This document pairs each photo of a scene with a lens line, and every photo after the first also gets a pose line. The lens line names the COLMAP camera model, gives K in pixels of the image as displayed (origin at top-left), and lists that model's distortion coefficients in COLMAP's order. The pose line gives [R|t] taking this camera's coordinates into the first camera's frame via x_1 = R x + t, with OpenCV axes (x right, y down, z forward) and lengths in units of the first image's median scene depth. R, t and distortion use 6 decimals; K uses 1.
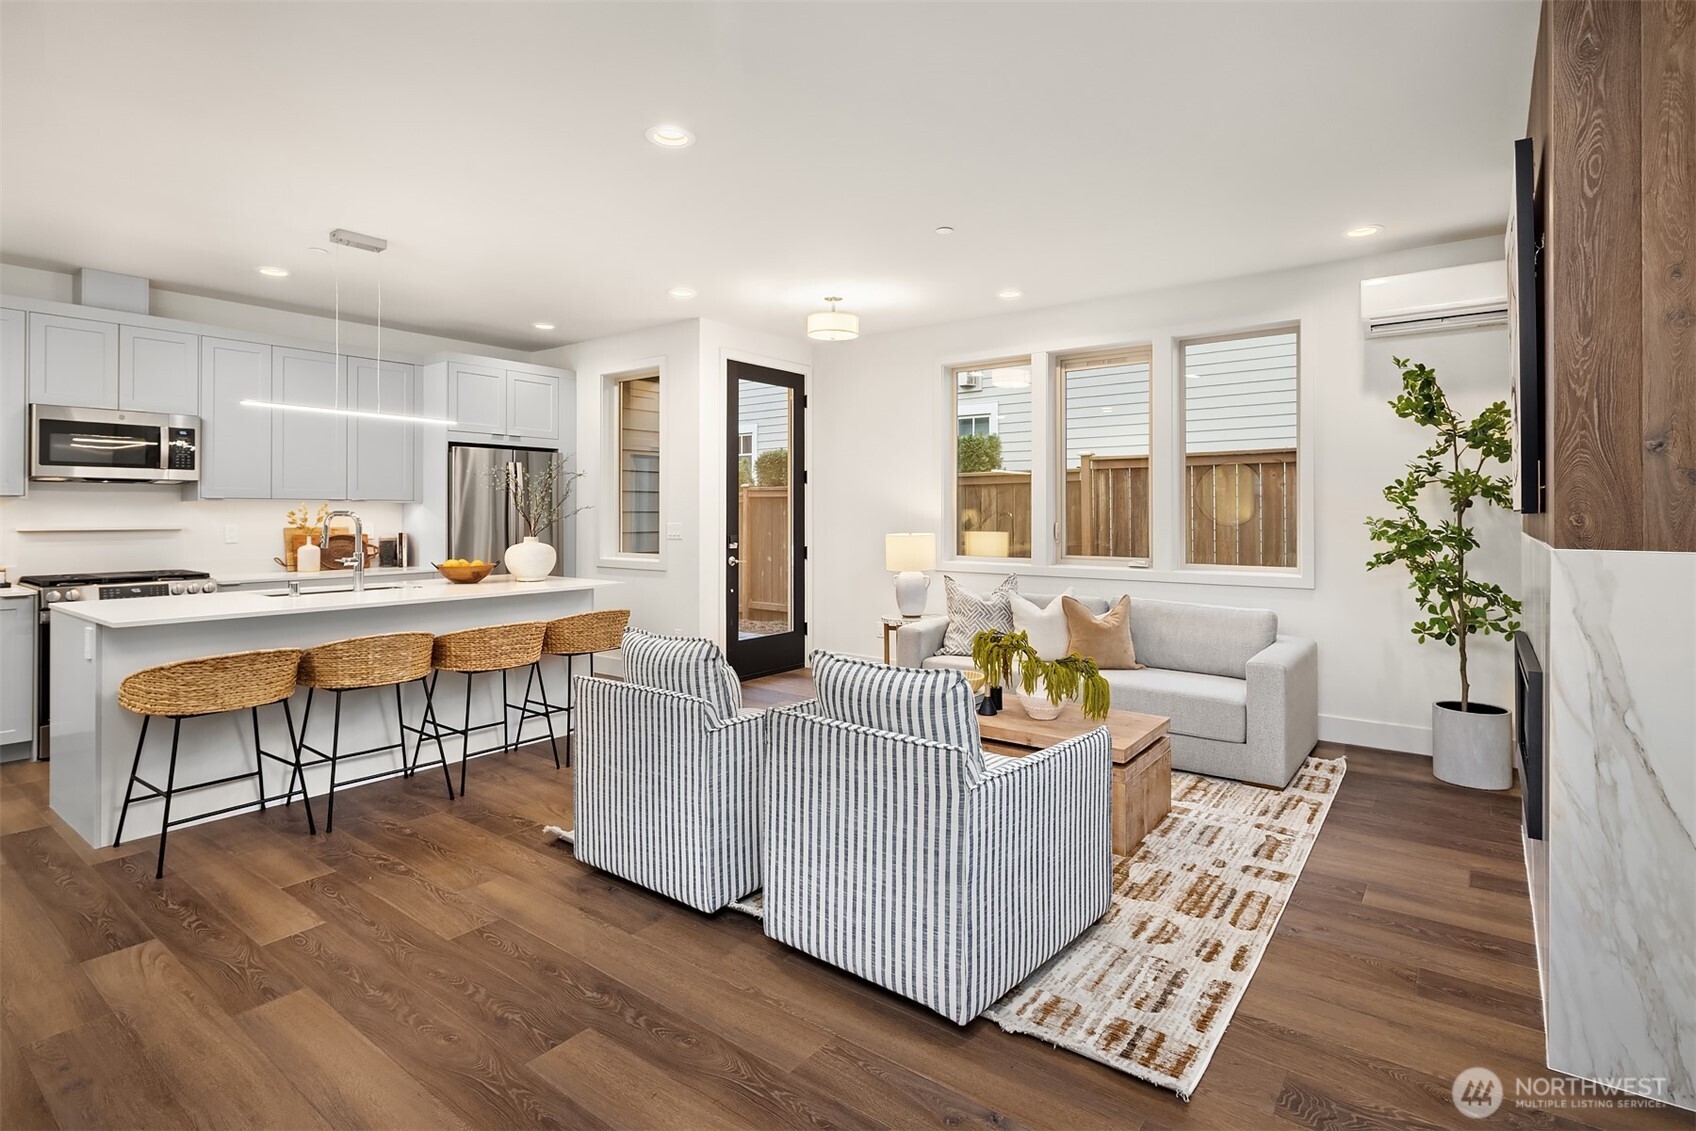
lens RADIAL K [[829.6, 0, 862.0], [0, 829.6, 517.1], [0, 0, 1]] dist [-0.001000, -0.001764]
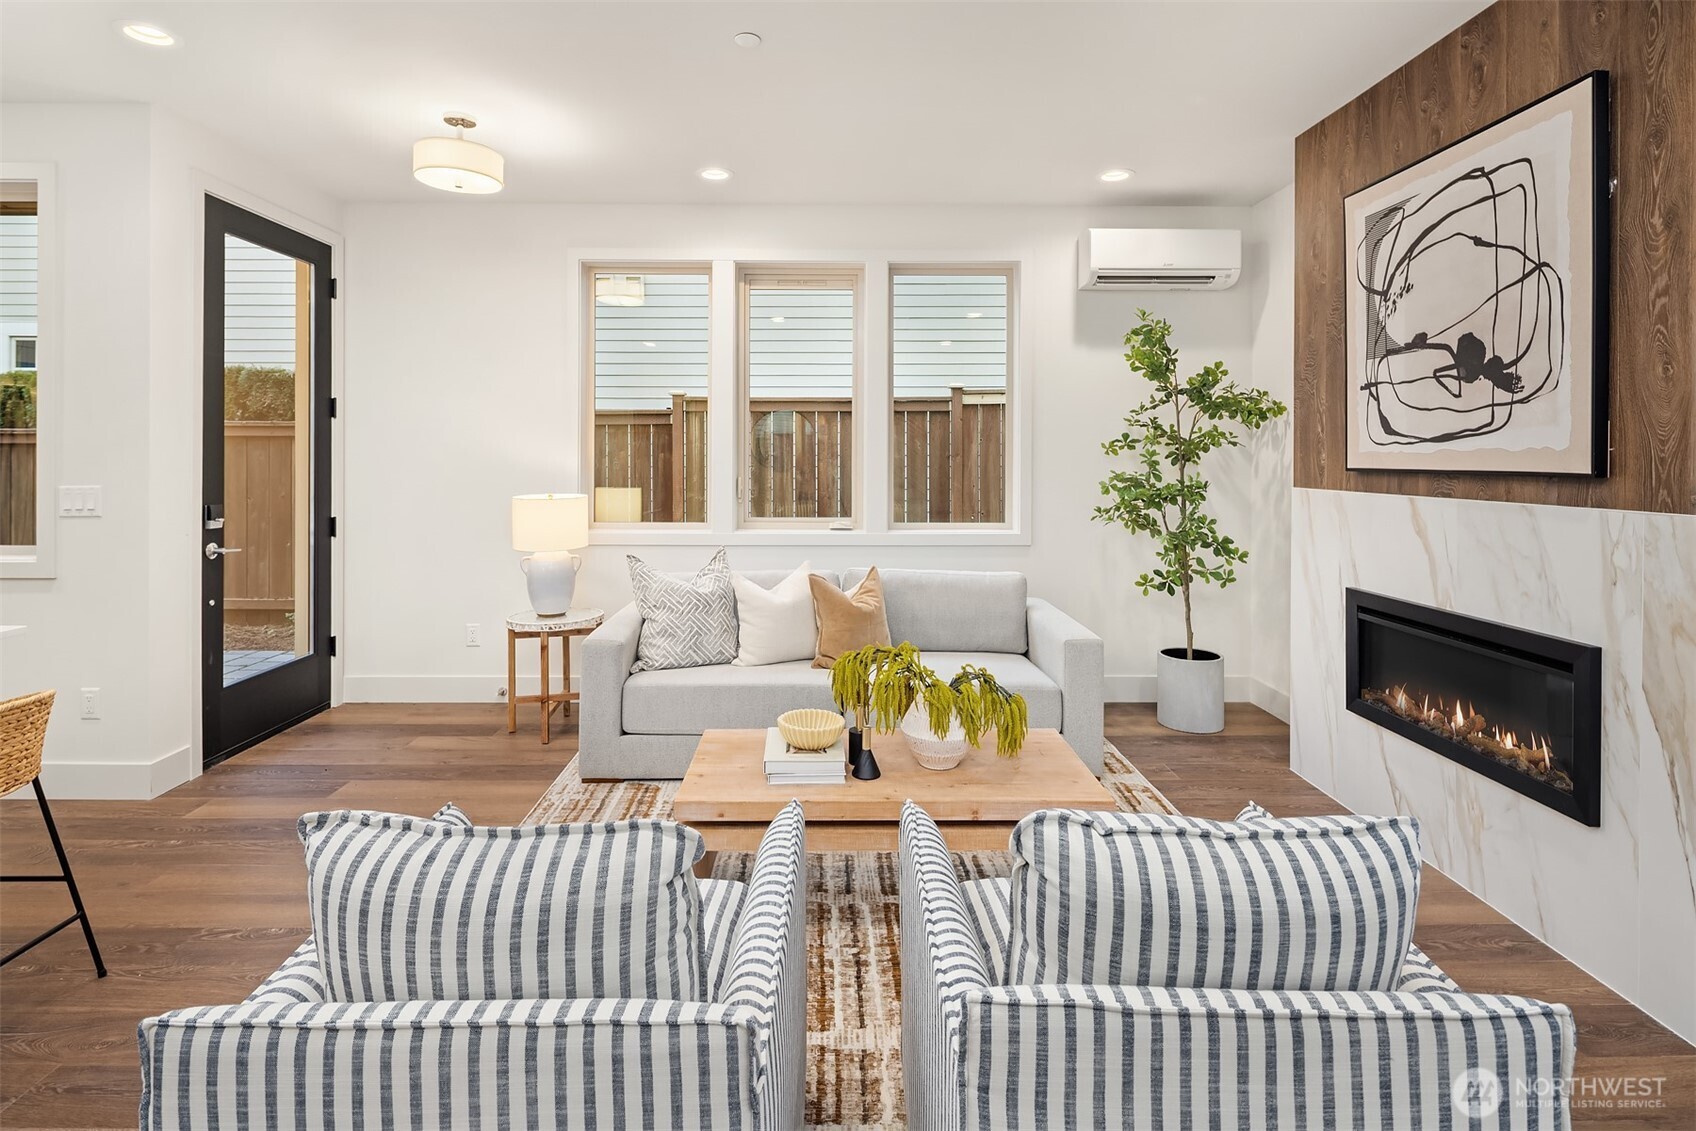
lens RADIAL K [[829.6, 0, 856.1], [0, 829.6, 465.7], [0, 0, 1]] dist [-0.001000, -0.001764]
pose [[0.793604, -0.004616, 0.608418, -0.174002], [0.000653, 0.999977, 0.006735, -0.010306], [-0.608435, -0.004948, 0.793588, 0.321358]]
